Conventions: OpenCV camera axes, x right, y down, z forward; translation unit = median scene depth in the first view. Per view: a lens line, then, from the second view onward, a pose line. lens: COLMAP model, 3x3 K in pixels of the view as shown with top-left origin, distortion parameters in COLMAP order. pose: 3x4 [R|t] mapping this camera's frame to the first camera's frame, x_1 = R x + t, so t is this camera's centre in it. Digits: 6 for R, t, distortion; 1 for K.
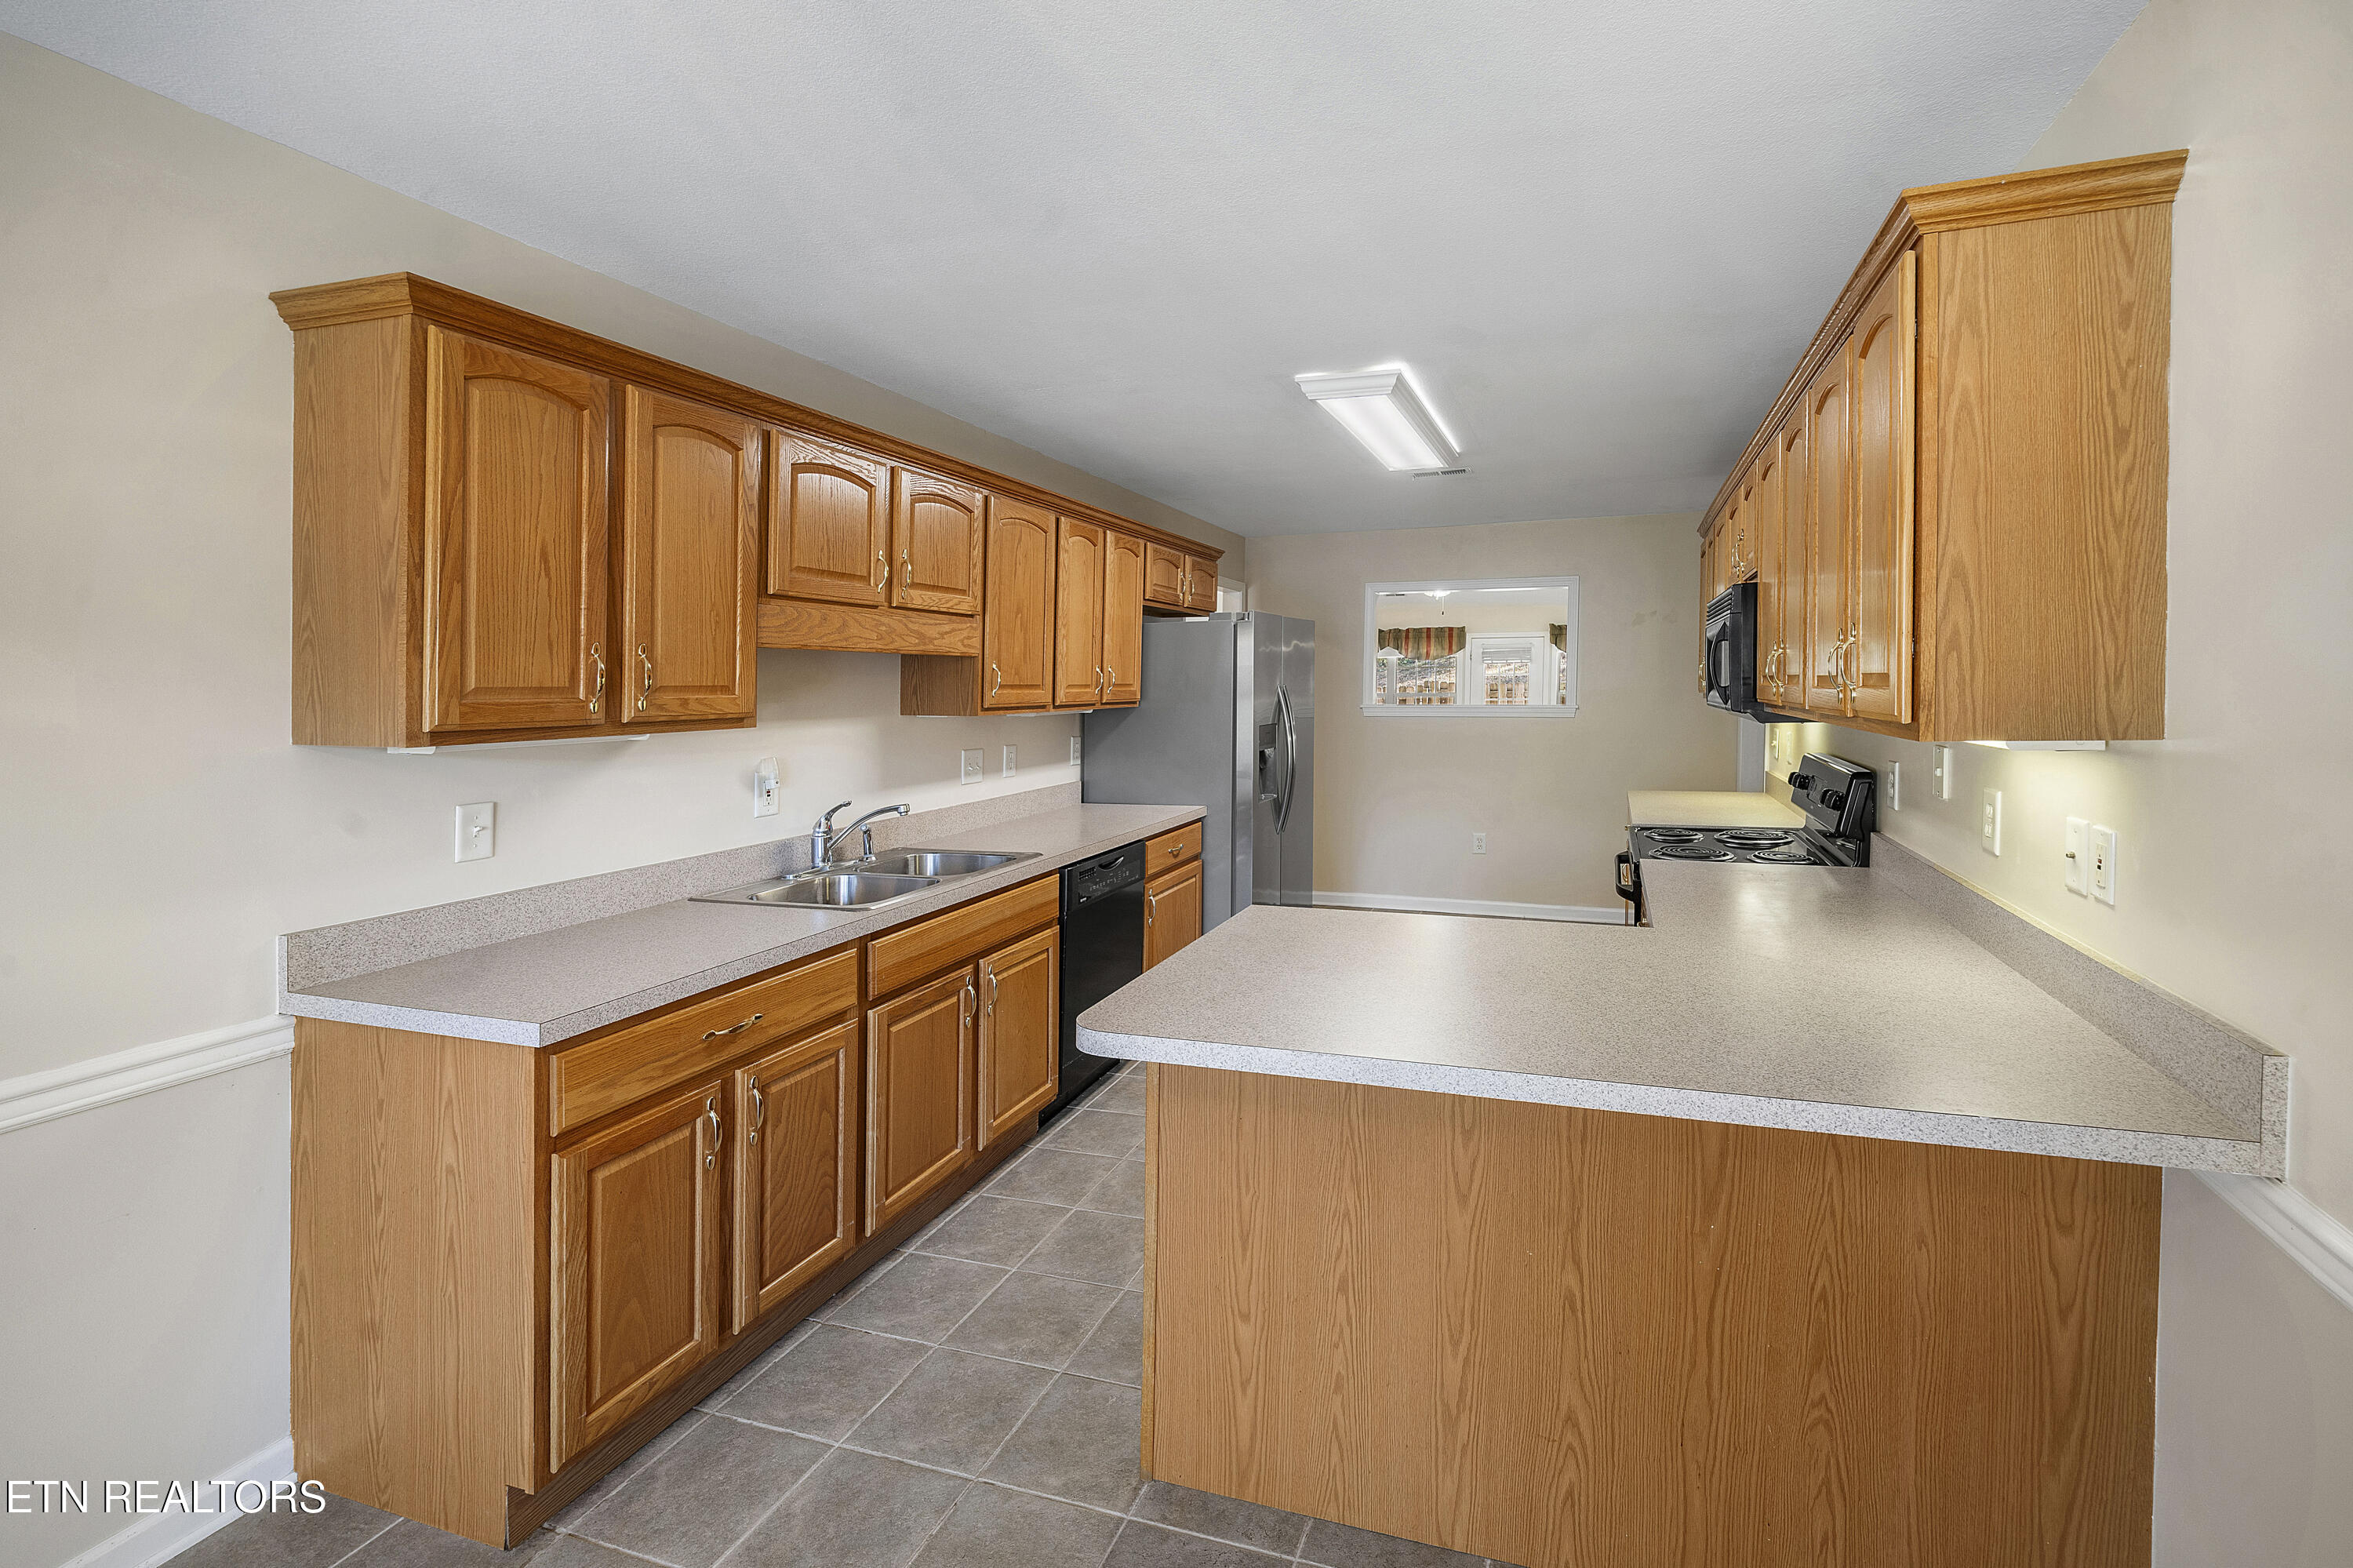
lens RADIAL K [[1036.6, 0, 1184.8], [0, 1036.6, 673.5], [0, 0, 1]] dist [-0.000178, -0.000014]
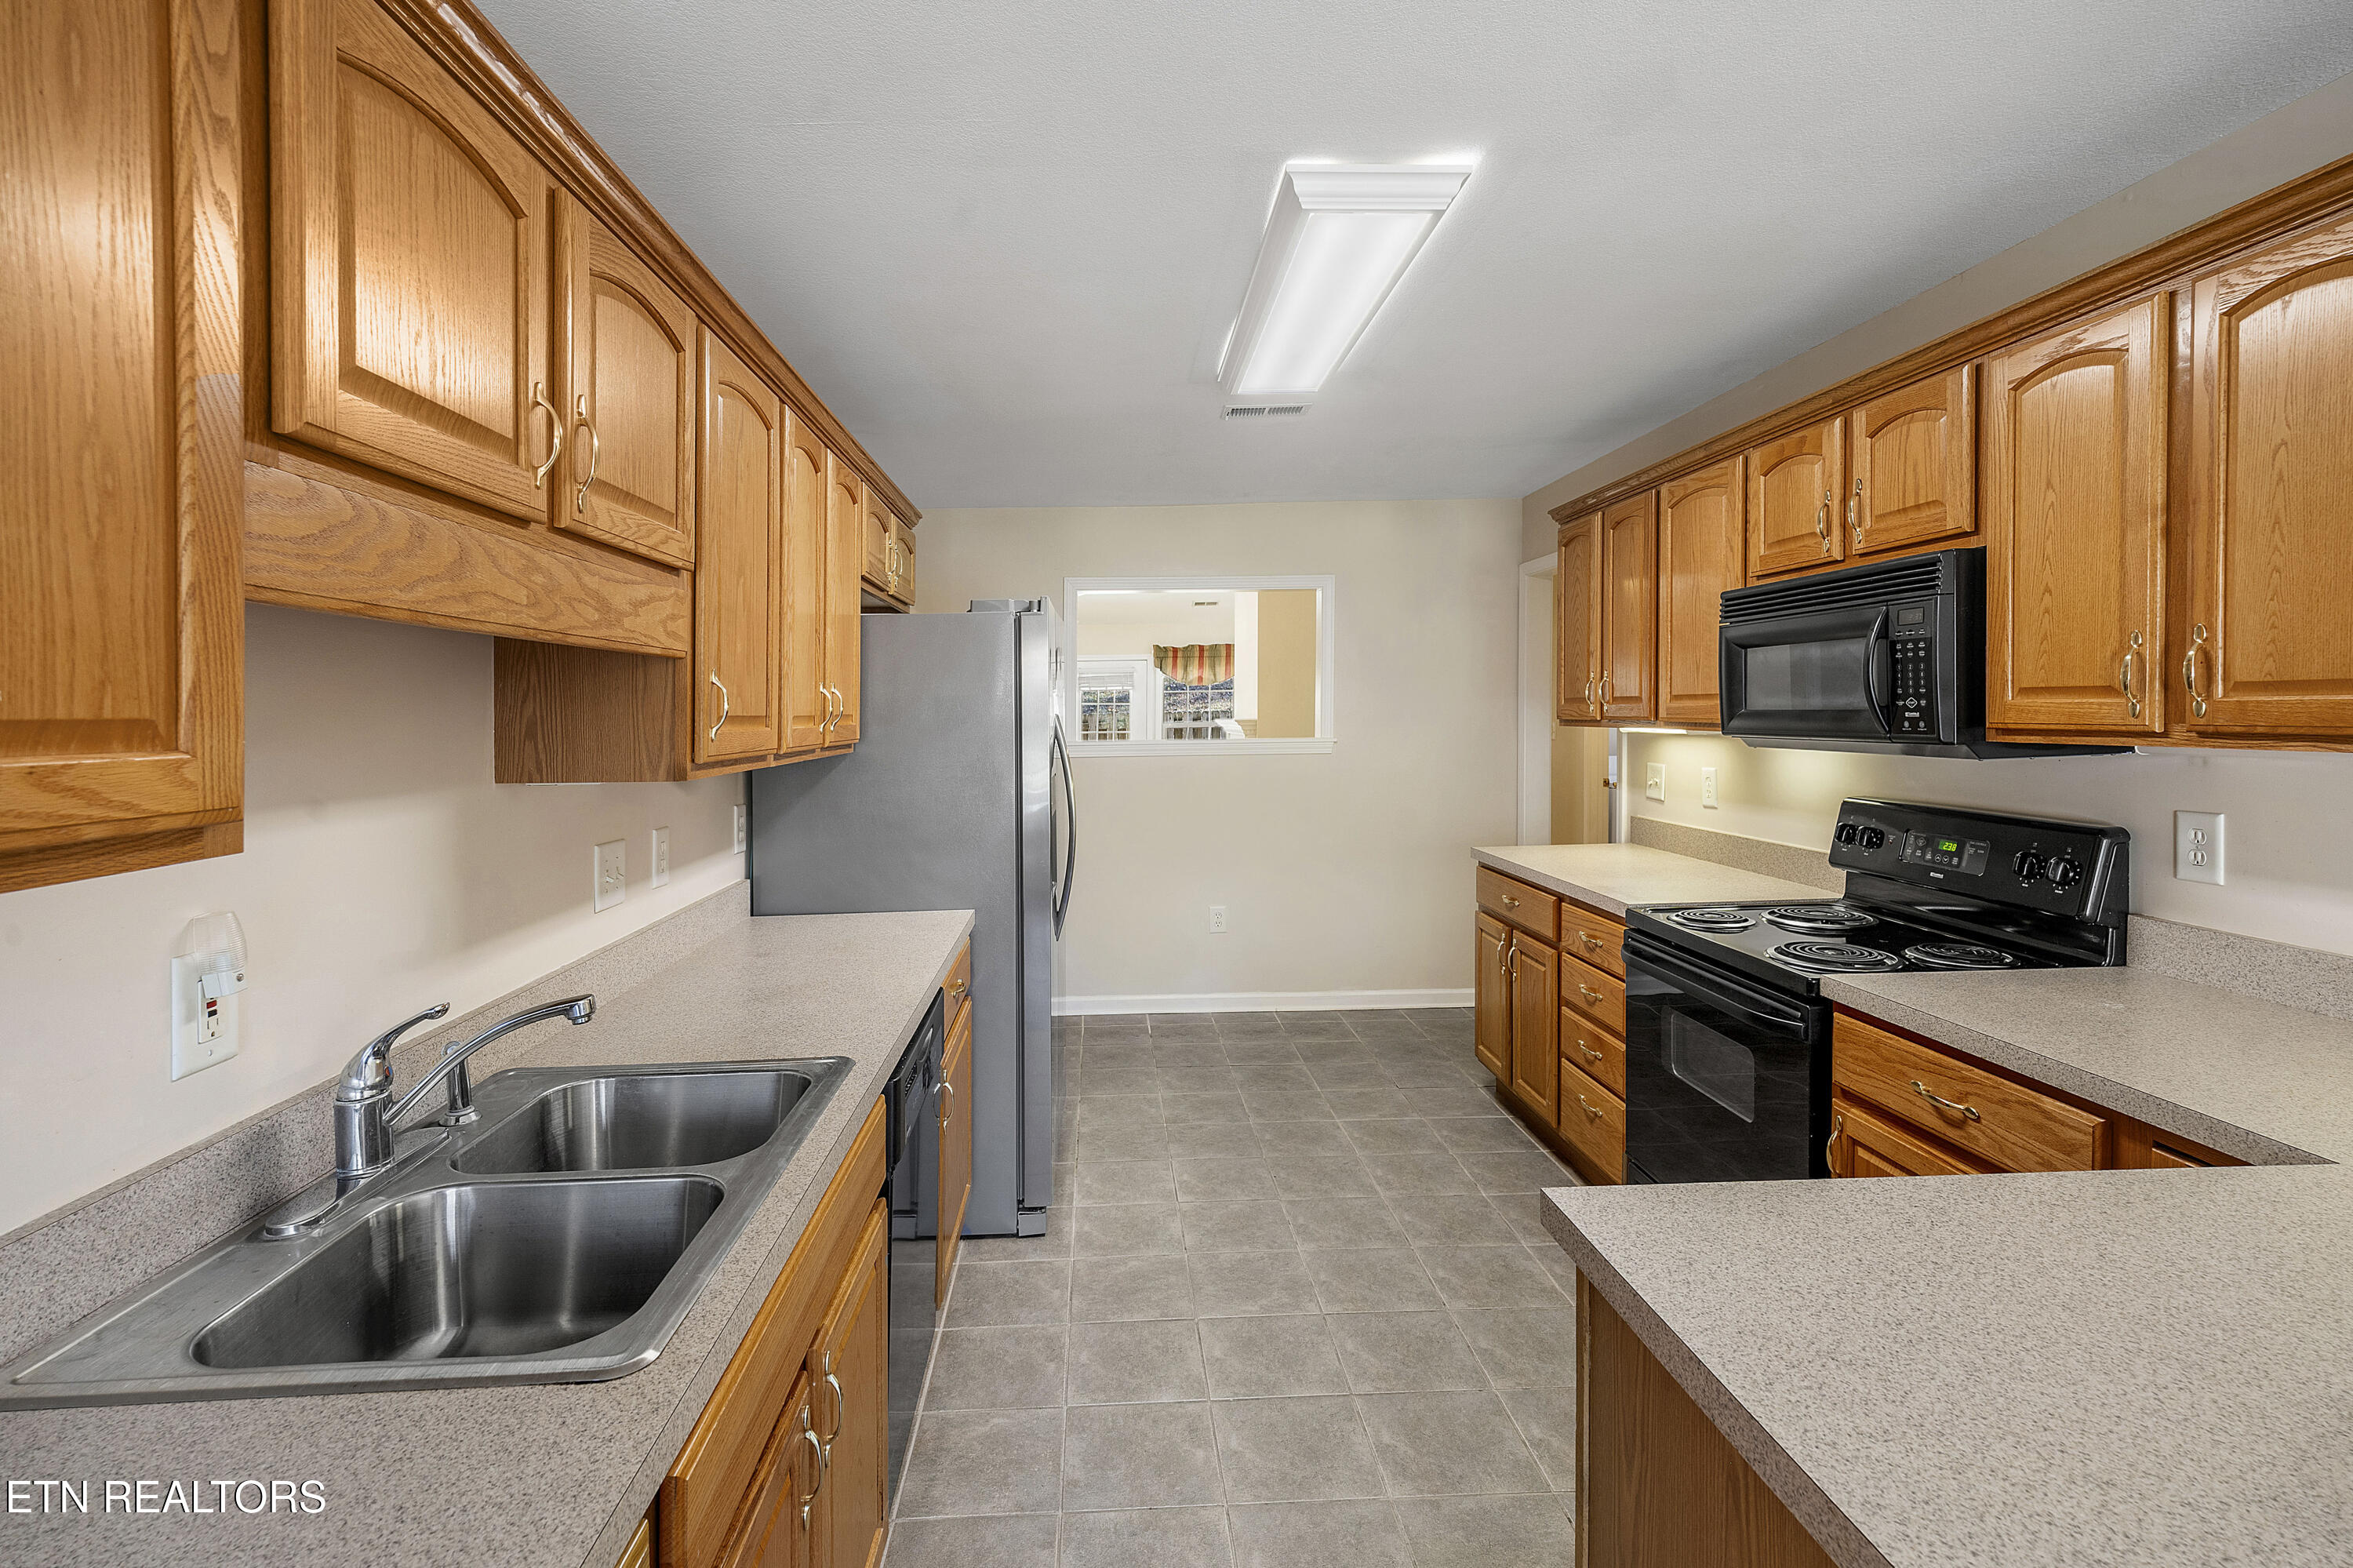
lens RADIAL K [[1256.8, 0, 1172.6], [0, 1256.8, 716.6], [0, 0, 1]] dist [0.016835, 0.000311]
pose [[0.934631, -0.013986, 0.355345, -0.197009], [0.010631, 0.999879, 0.011392, 0.007015], [-0.355461, -0.006870, 0.934666, 0.369365]]
